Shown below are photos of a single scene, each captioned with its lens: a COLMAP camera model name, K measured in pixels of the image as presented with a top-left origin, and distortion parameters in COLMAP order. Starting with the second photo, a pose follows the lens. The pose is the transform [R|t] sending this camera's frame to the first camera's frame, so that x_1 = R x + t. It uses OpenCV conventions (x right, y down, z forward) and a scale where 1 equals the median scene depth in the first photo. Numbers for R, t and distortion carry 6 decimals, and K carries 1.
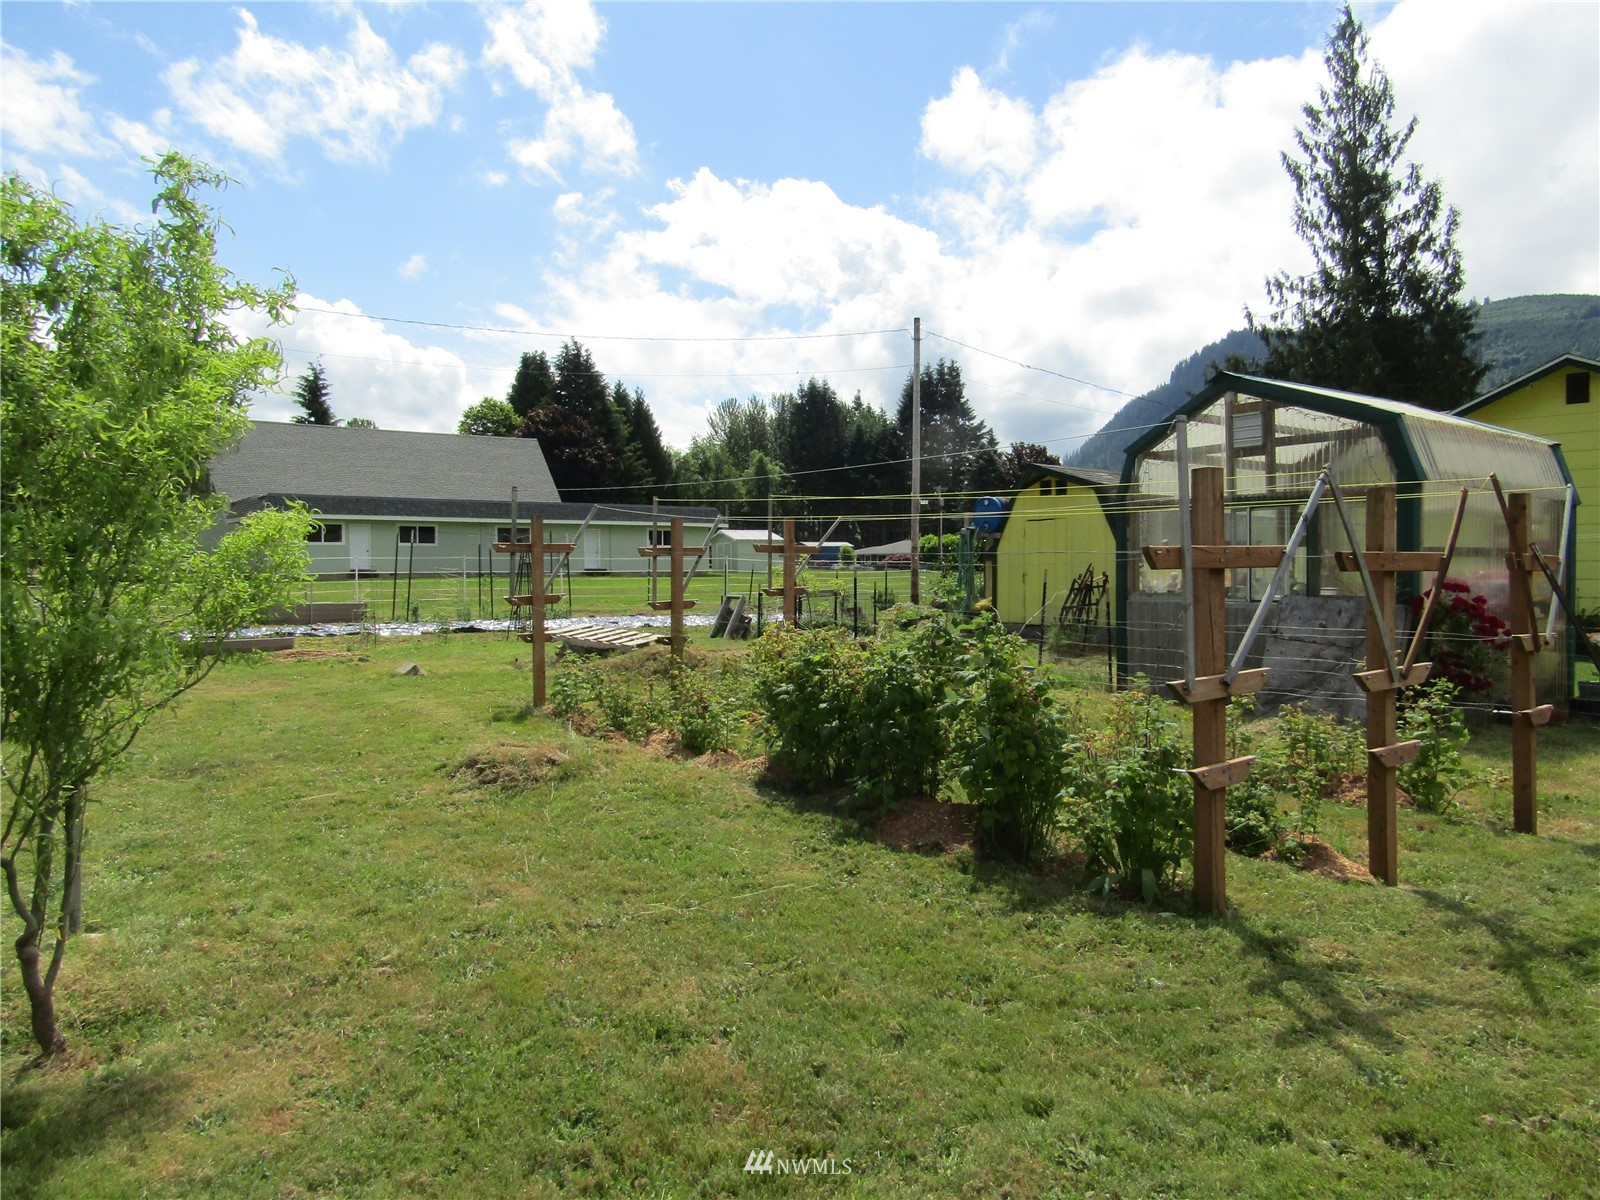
lens RADIAL K [[1133.9, 0, 807.7], [0, 1133.9, 598.5], [0, 0, 1]] dist [-0.000010, -0.008065]
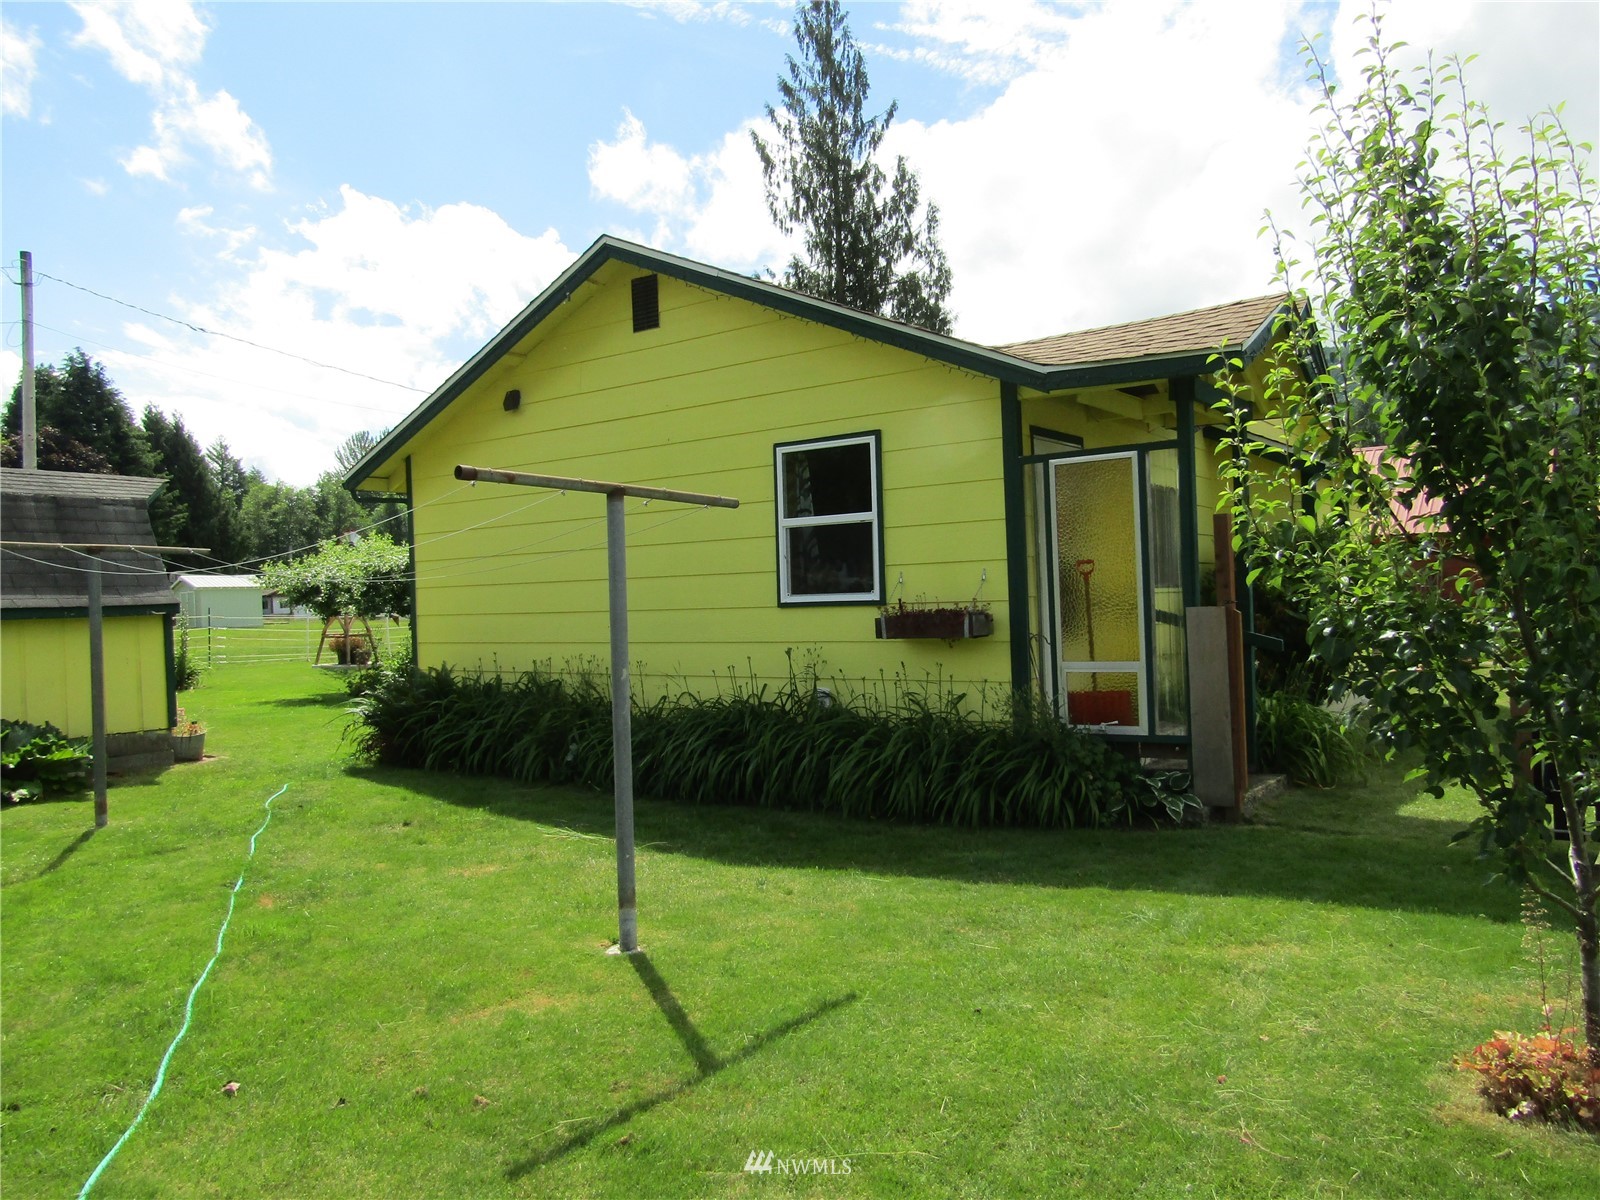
lens RADIAL K [[1133.9, 0, 807.7], [0, 1133.9, 598.5], [0, 0, 1]] dist [-0.000010, -0.008065]
pose [[0.964235, -0.028992, 0.263457, 0.085409], [0.037501, 0.998923, -0.027328, -0.002854], [-0.262381, 0.036230, 0.964284, 0.061706]]
